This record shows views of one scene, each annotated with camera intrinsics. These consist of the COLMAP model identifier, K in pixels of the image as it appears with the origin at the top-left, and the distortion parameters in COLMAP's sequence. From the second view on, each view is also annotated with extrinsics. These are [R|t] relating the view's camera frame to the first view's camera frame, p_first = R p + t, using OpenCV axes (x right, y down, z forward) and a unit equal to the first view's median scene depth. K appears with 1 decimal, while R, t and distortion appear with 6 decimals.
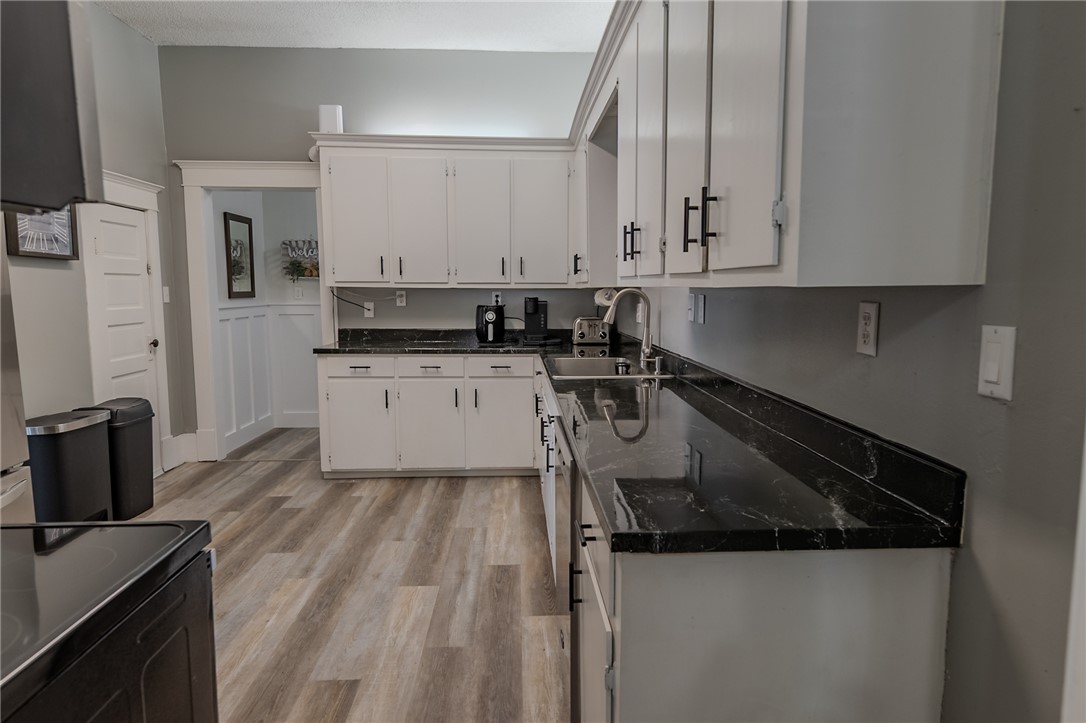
lens RADIAL K [[660.4, 0, 519.2], [0, 660.4, 359.9], [0, 0, 1]] dist [0.055951, -0.000377]
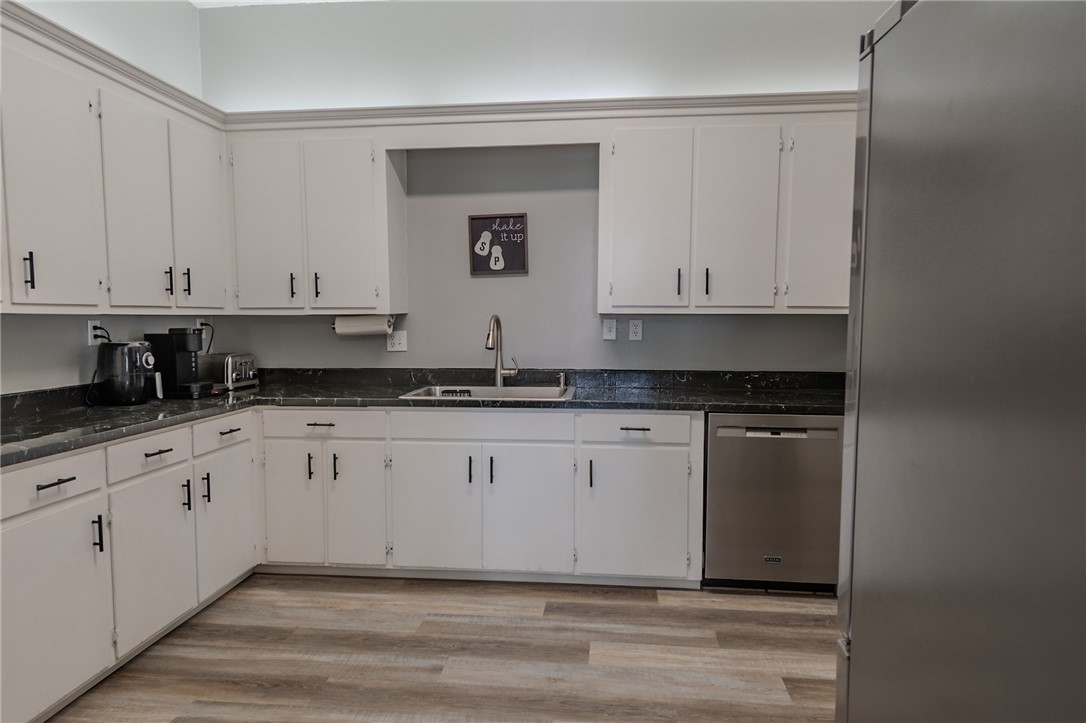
lens RADIAL K [[677.6, 0, 543.0], [0, 677.6, 361.5], [0, 0, 1]] dist [0.009637, -0.002246]
pose [[0.133520, -0.069866, 0.988580, -0.951644], [0.109378, 0.992457, 0.055367, -0.090735], [-0.984992, 0.100736, 0.140155, 0.839564]]
